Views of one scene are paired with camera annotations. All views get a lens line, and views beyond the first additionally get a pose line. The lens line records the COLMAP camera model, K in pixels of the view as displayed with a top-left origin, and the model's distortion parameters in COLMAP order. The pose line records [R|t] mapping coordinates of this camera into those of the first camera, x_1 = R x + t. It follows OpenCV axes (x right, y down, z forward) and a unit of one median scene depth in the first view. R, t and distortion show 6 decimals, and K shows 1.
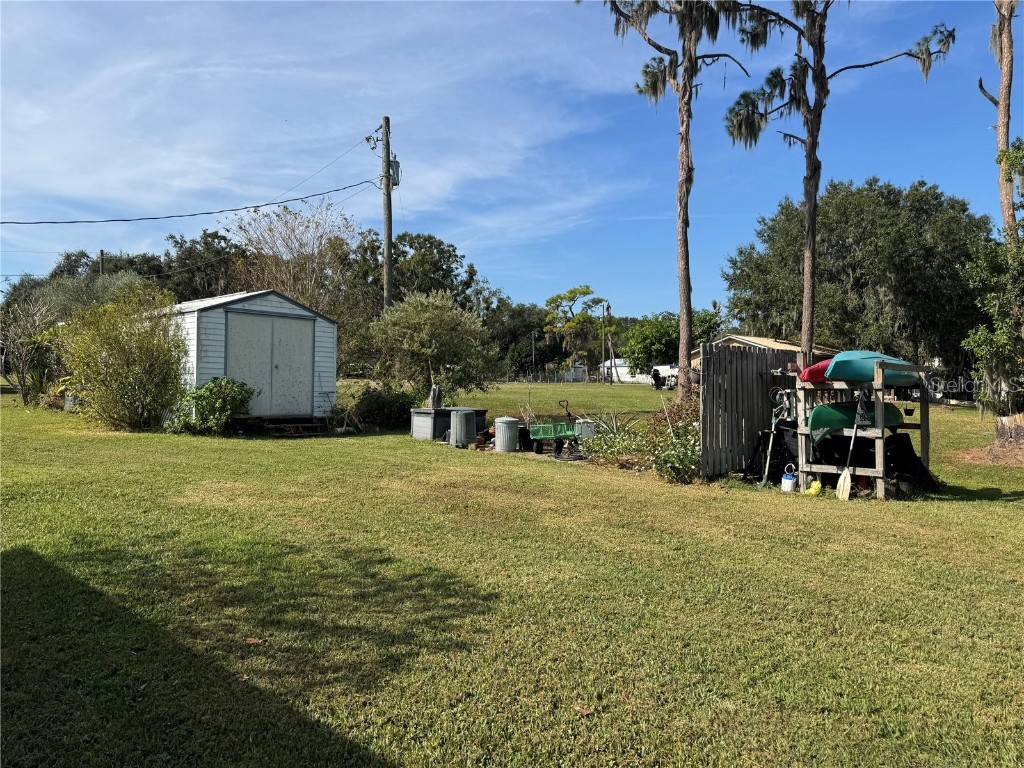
lens RADIAL K [[709.7, 0, 502.3], [0, 709.7, 393.3], [0, 0, 1]] dist [0.058195, -0.064526]
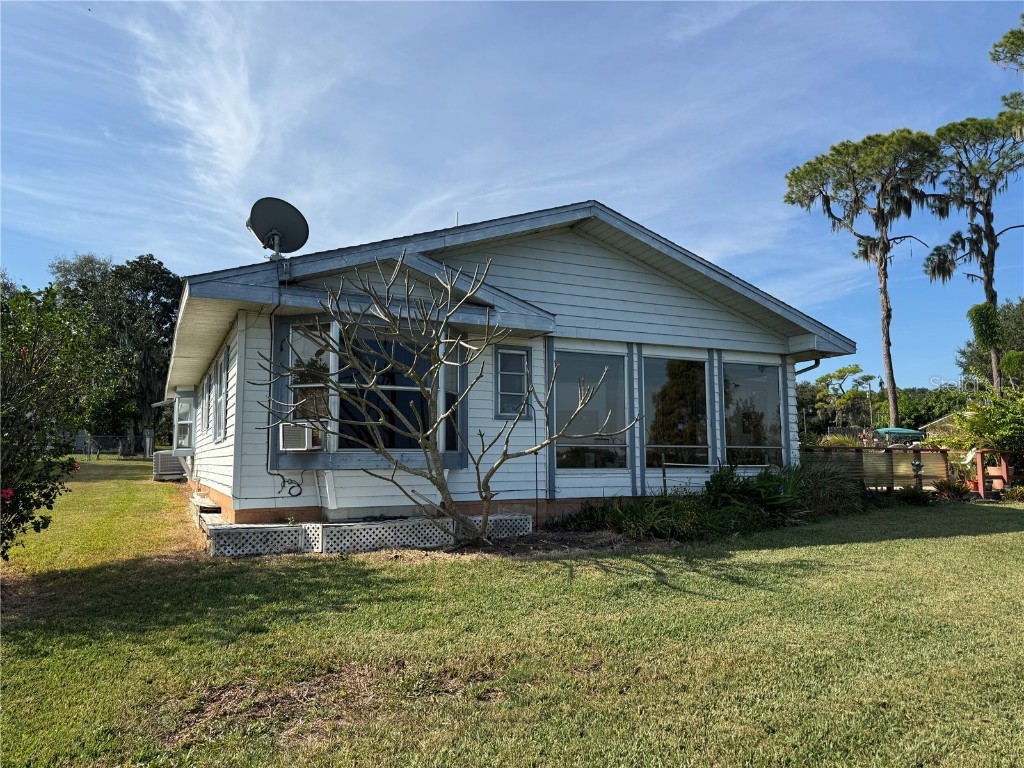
lens RADIAL K [[709.7, 0, 528.3], [0, 709.7, 394.0], [0, 0, 1]] dist [0.058195, -0.064526]
pose [[0.945246, -0.039143, -0.324002, 0.018110], [0.003576, 0.993964, -0.109648, 0.032984], [0.326339, 0.102486, 0.939681, -0.625202]]
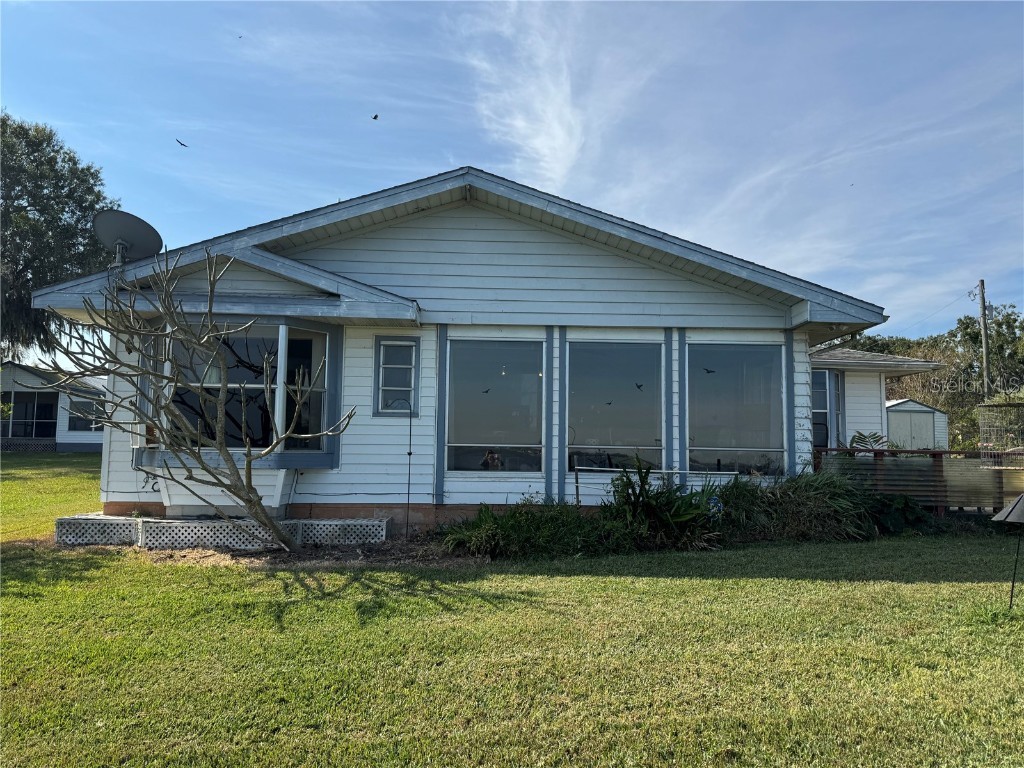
lens RADIAL K [[740.2, 0, 540.7], [0, 740.2, 381.0], [0, 0, 1]] dist [0.067144, -0.072120]
pose [[0.725512, -0.063660, -0.685259, 0.154637], [-0.021030, 0.993197, -0.114532, 0.029036], [0.687888, 0.097506, 0.719237, -0.514460]]
